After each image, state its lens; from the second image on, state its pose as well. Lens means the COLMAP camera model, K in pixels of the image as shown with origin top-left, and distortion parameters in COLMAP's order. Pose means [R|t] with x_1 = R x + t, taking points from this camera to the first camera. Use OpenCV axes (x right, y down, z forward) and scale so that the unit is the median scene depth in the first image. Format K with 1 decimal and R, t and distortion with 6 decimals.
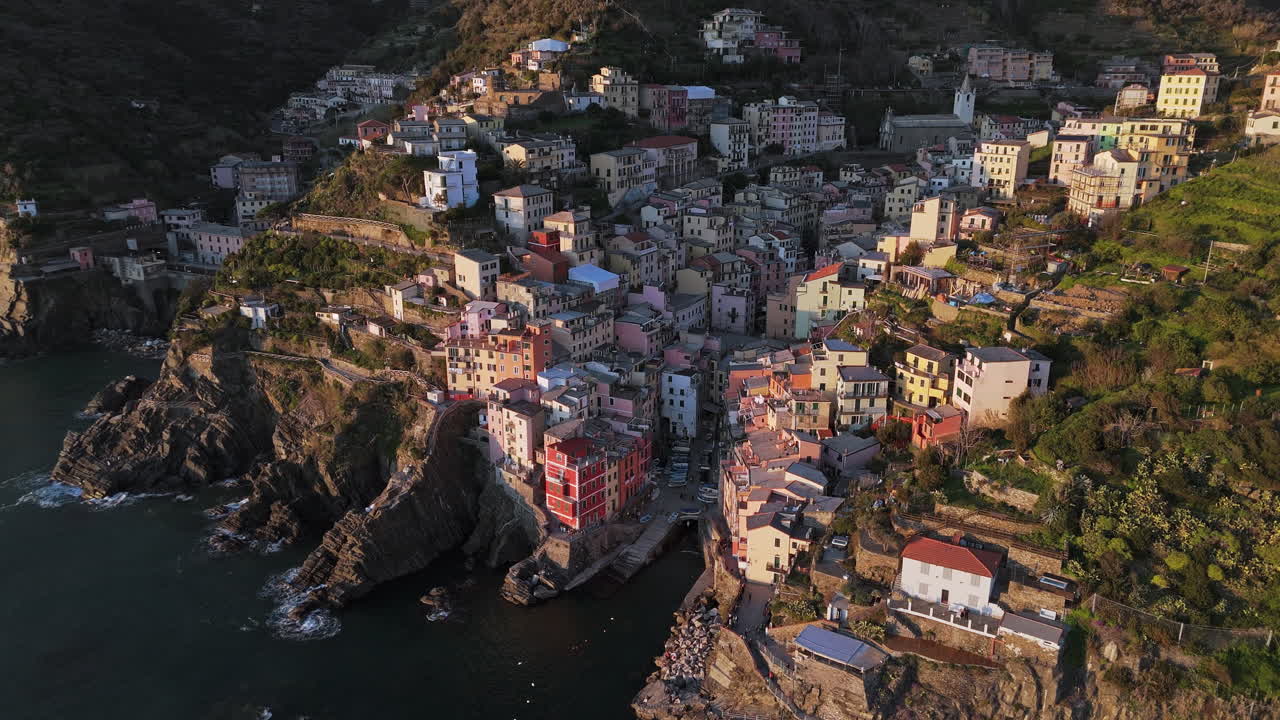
lens RADIAL K [[945.6, 0, 645.2], [0, 945.6, 356.8], [0, 0, 1]] dist [0.101015, -0.105612]
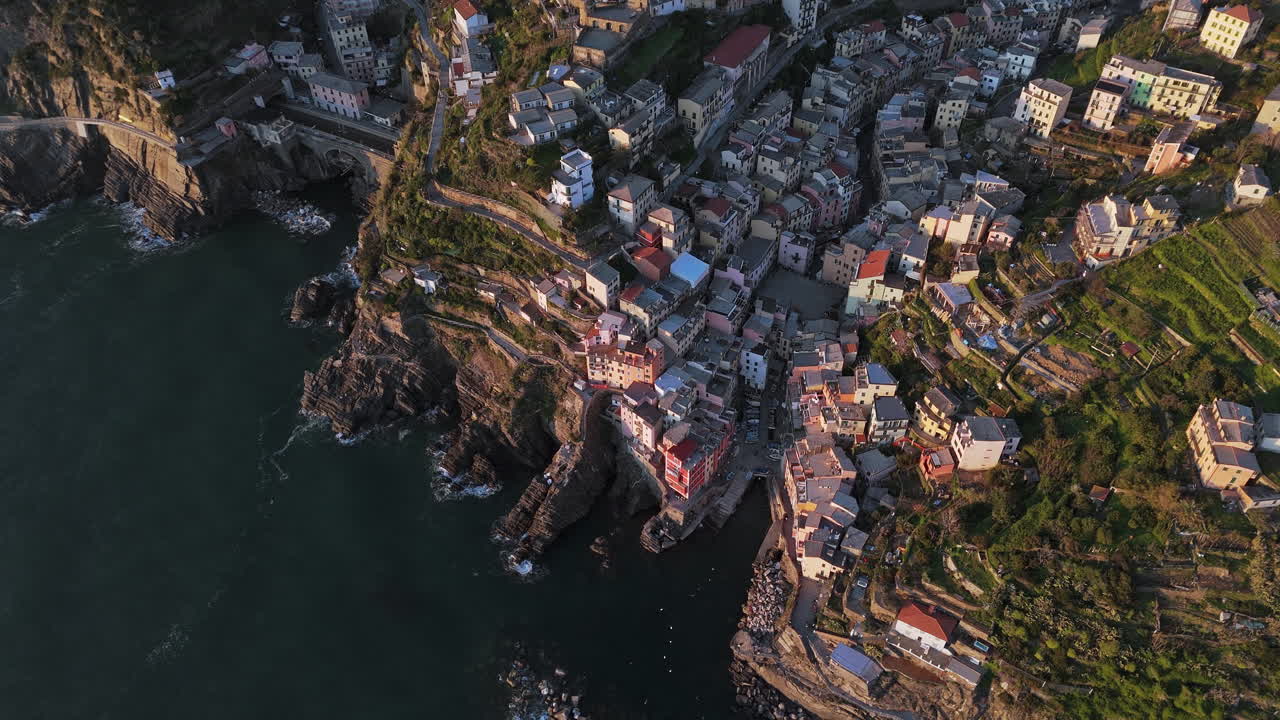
lens RADIAL K [[939.6, 0, 644.1], [0, 939.6, 357.2], [0, 0, 1]] dist [0.096878, -0.095457]
pose [[0.999678, 0.007840, -0.024123, -0.093305], [0.004064, 0.889240, 0.457422, -0.616427], [0.025037, -0.457373, 0.888922, -0.197916]]
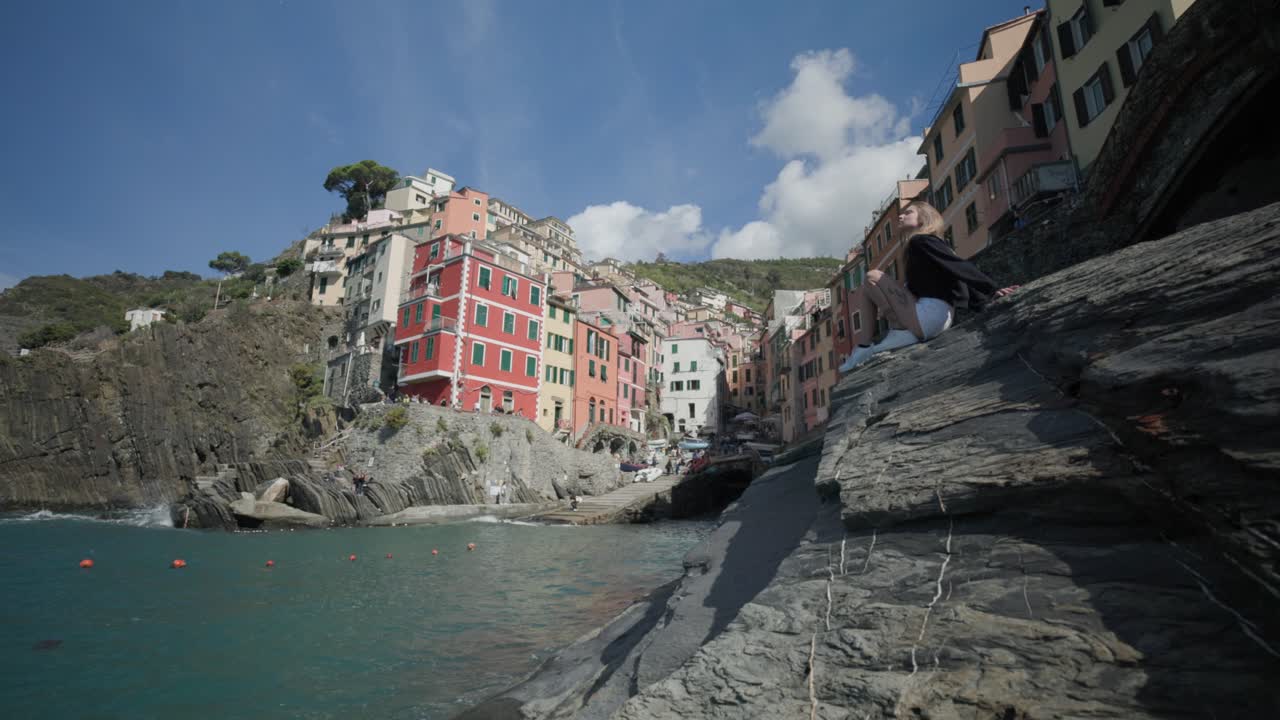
lens RADIAL K [[589.9, 0, 640.0], [0, 589.9, 360.0], [0, 0, 1]] dist [-0.026877, 0.000070]
pose [[0.999933, 0.010863, -0.004064, 0.004687], [-0.011434, 0.864577, -0.502370, 0.248740], [-0.001943, 0.502383, 0.864643, 0.692201]]
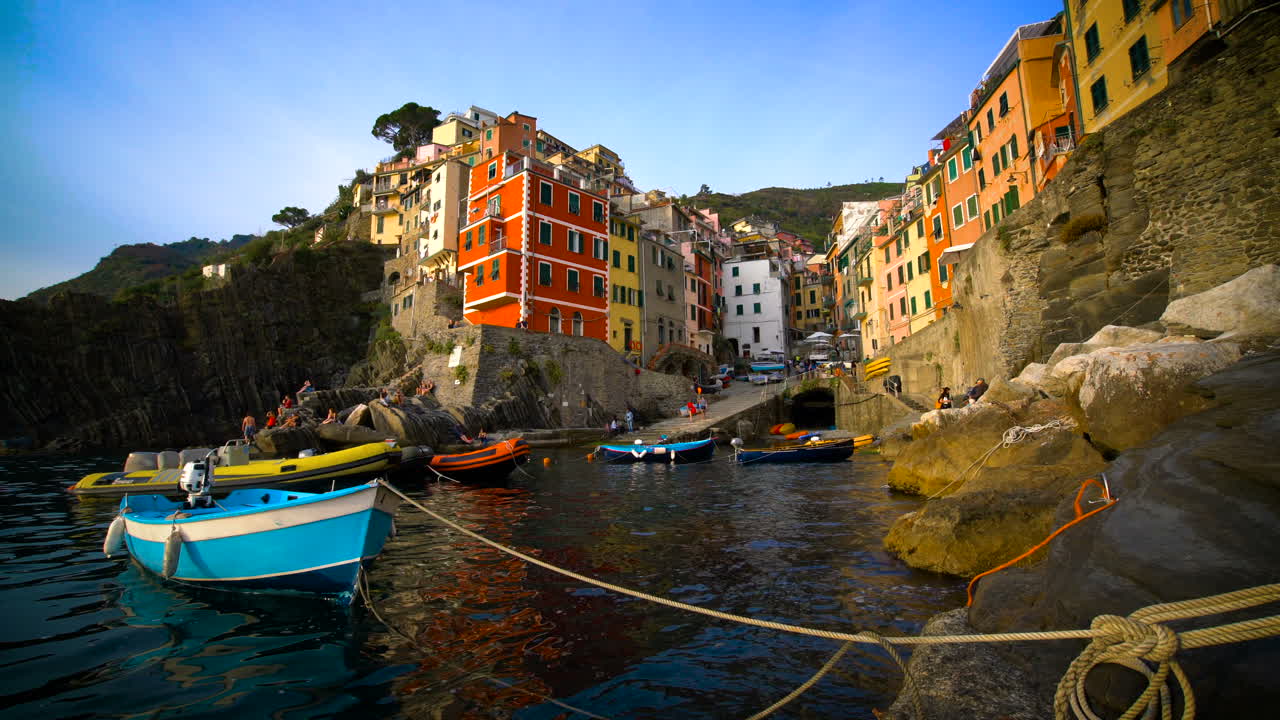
lens RADIAL K [[585.1, 0, 633.2], [0, 585.1, 354.5], [0, 0, 1]] dist [-0.050644, 0.000624]
pose [[0.995252, -0.026947, -0.093526, -0.006531], [-0.014571, 0.908828, -0.416918, 0.249299], [0.096234, 0.416301, 0.904120, 0.707997]]
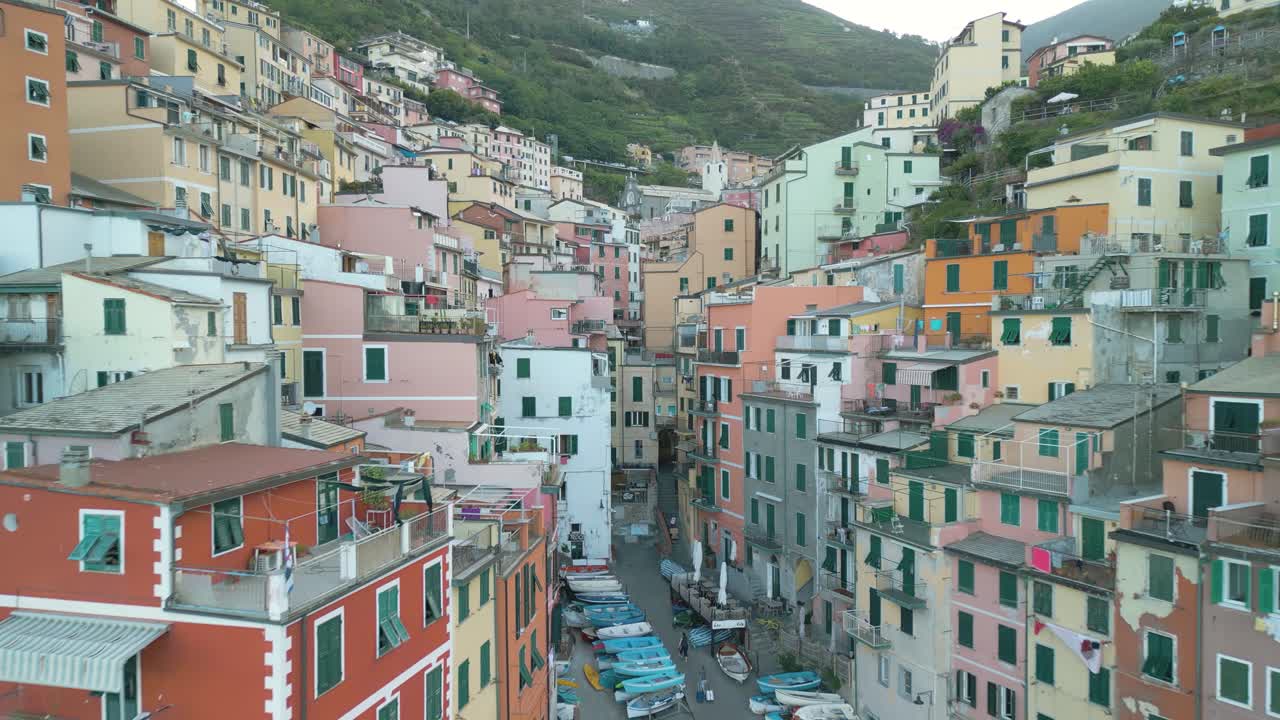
lens RADIAL K [[936.5, 0, 638.0], [0, 936.5, 359.8], [0, 0, 1]] dist [0.094847, -0.113375]
pose [[0.916437, -0.021312, 0.399611, -0.066630], [0.126926, 0.962502, -0.239751, 0.106735], [-0.379517, 0.270438, 0.884777, 0.752143]]
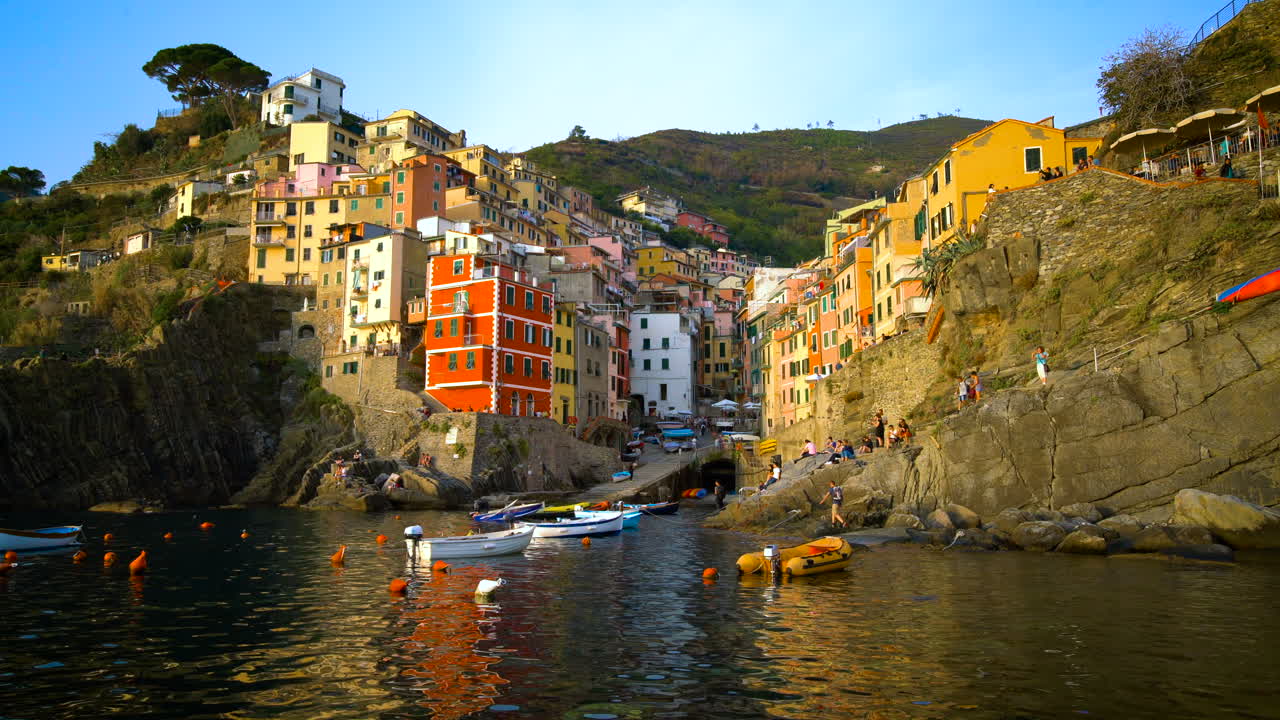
lens RADIAL K [[954.5, 0, 629.2], [0, 954.5, 356.0], [0, 0, 1]] dist [0.005169, 0.001406]
pose [[0.994139, 0.012120, 0.107426, -0.049072], [0.034373, 0.906696, -0.420382, 0.309201], [-0.102497, 0.421611, 0.900965, 0.502634]]
